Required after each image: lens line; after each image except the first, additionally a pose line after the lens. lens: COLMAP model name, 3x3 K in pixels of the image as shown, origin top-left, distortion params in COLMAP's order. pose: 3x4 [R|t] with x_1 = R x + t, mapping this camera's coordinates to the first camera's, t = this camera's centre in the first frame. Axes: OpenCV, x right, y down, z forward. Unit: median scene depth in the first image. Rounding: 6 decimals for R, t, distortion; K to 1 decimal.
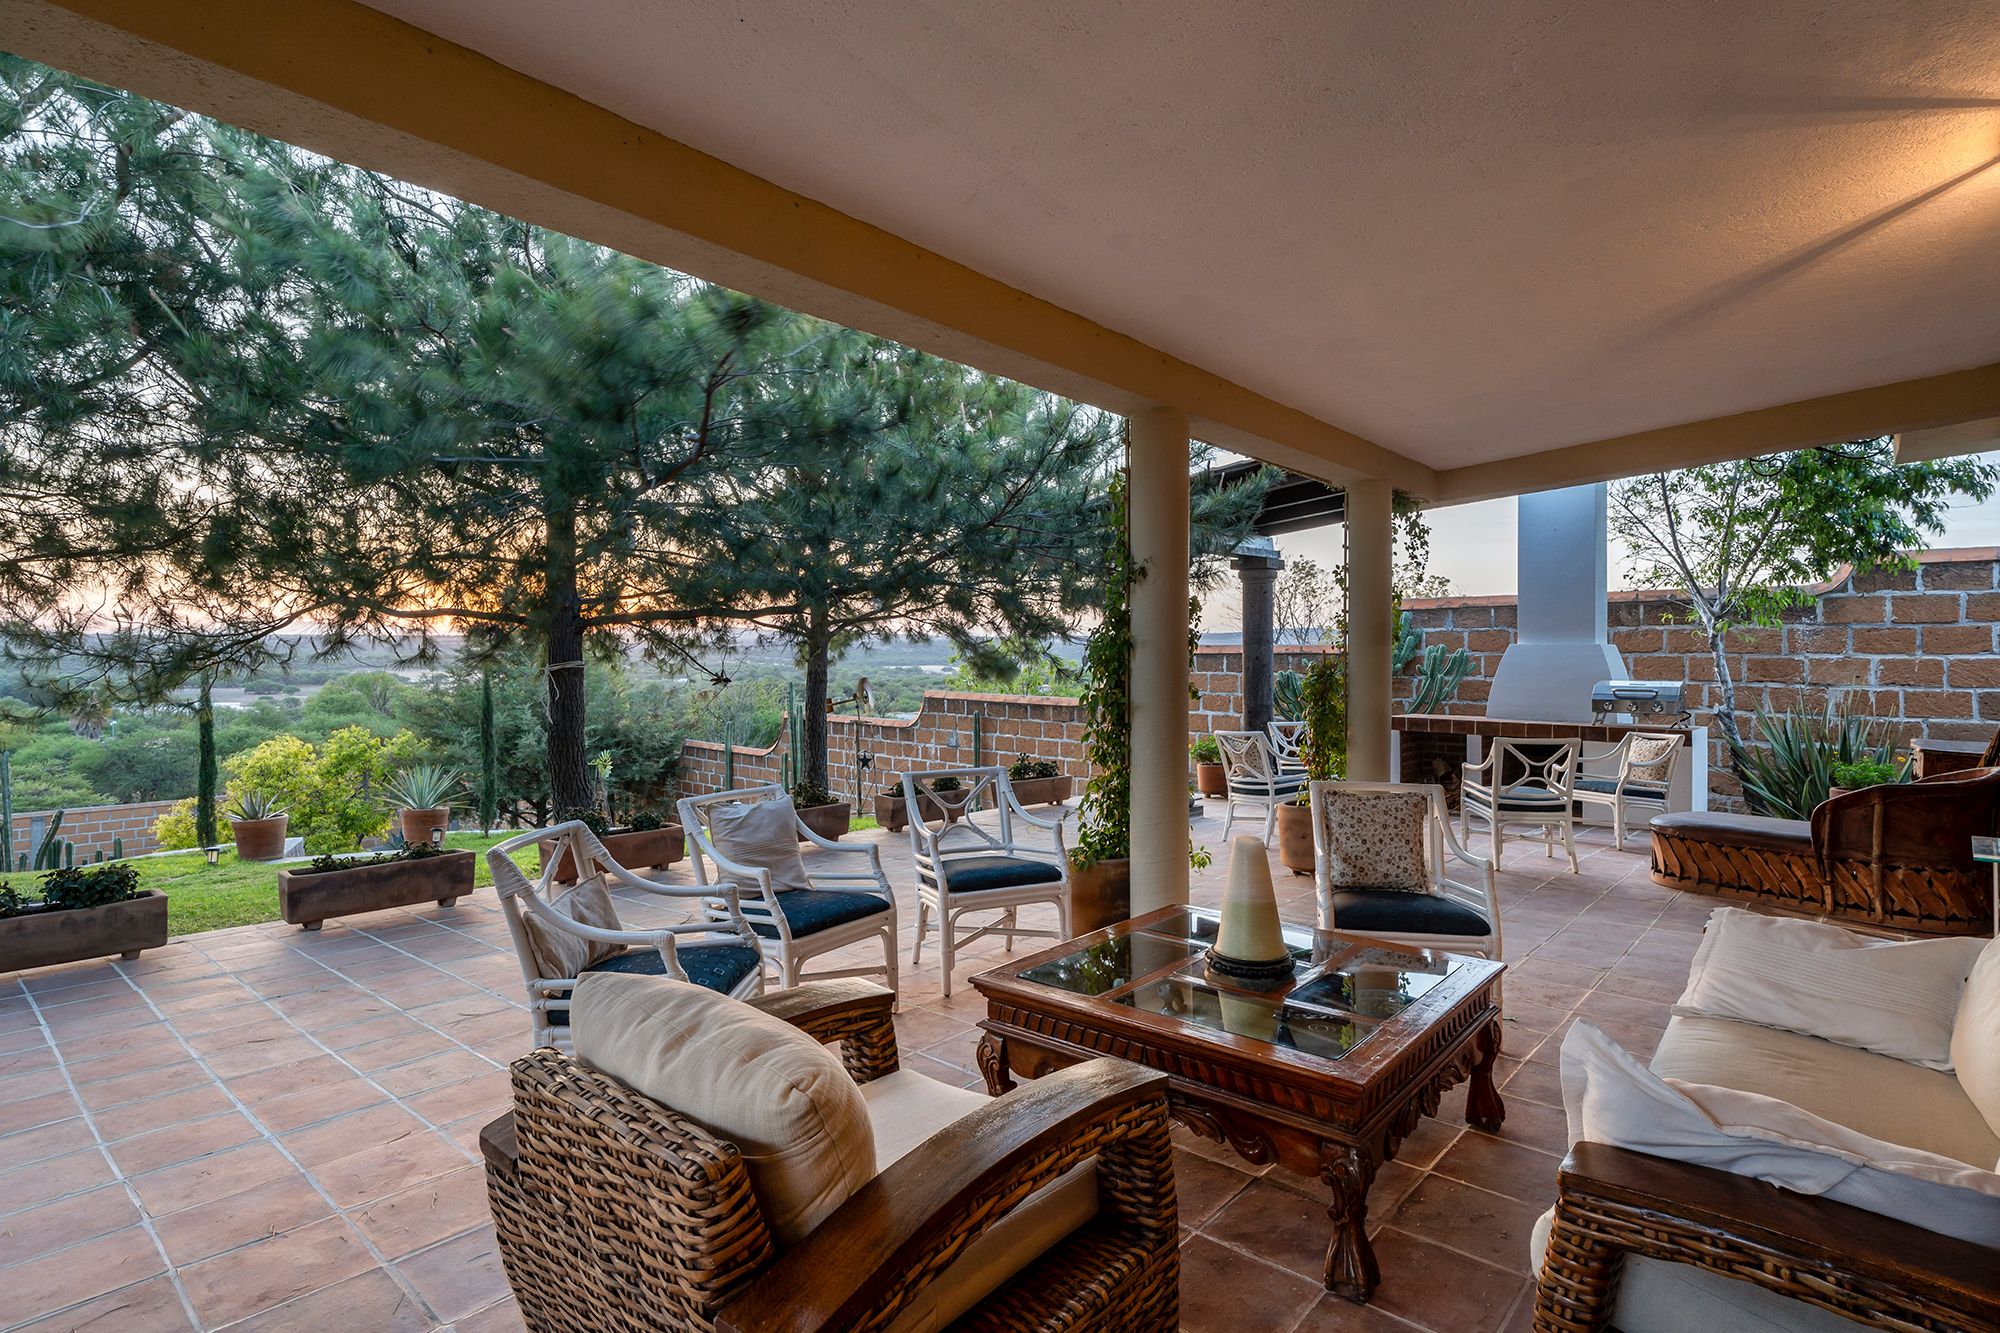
lens RADIAL K [[1034.6, 0, 997.4], [0, 1034.6, 672.3], [0, 0, 1]] dist [0.001549, -0.000124]
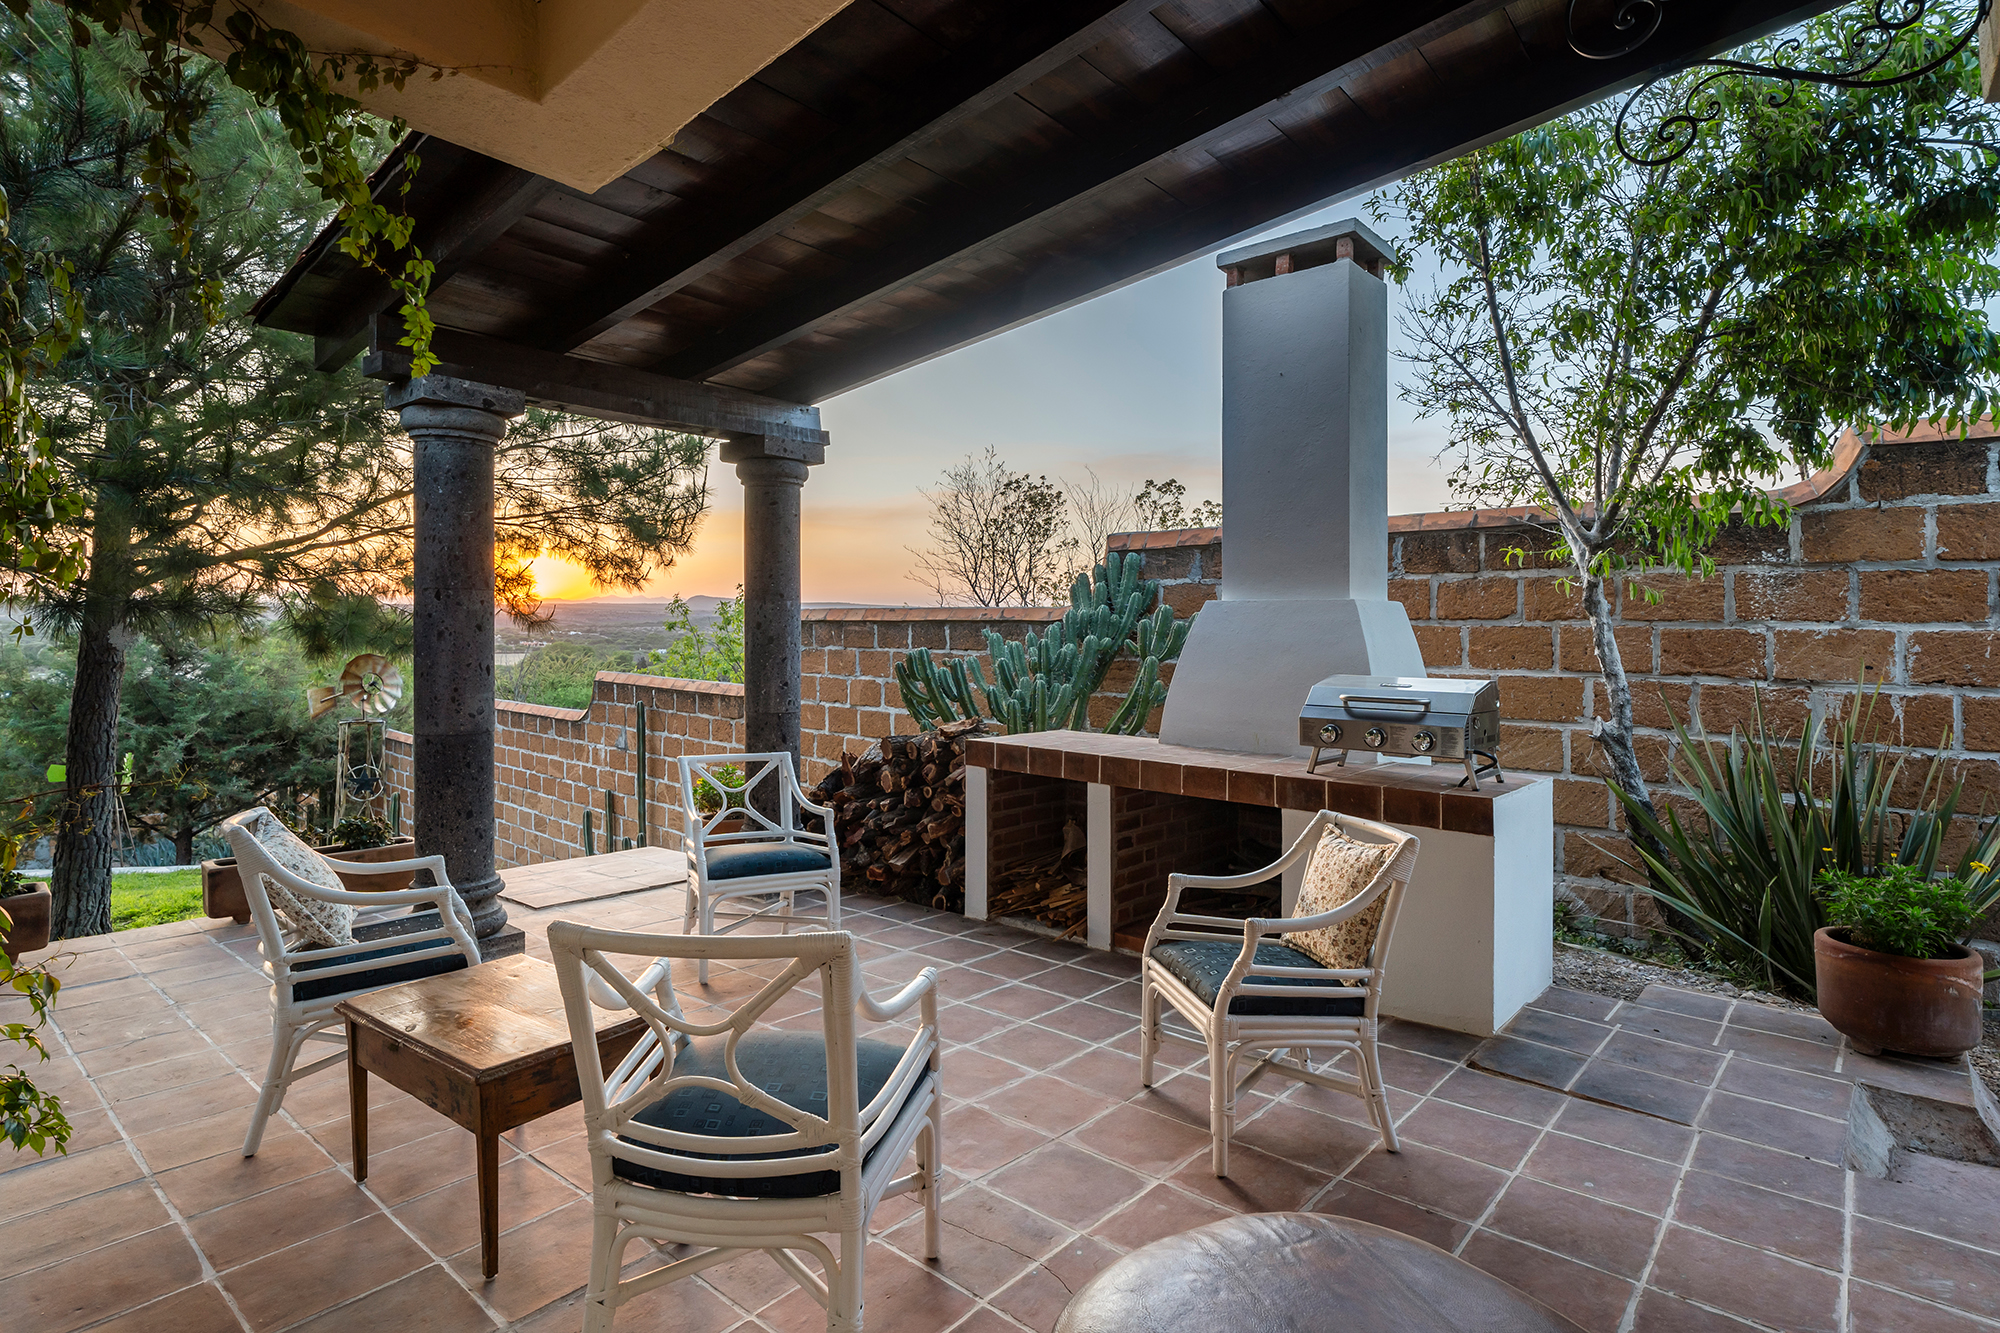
lens RADIAL K [[1034.6, 0, 1004.4], [0, 1034.6, 645.9], [0, 0, 1]] dist [0.001549, -0.000124]
pose [[0.999745, 0.004194, 0.022208, 0.390302], [-0.004222, 0.999990, 0.001211, -0.004720], [-0.022202, -0.001304, 0.999753, 0.494625]]
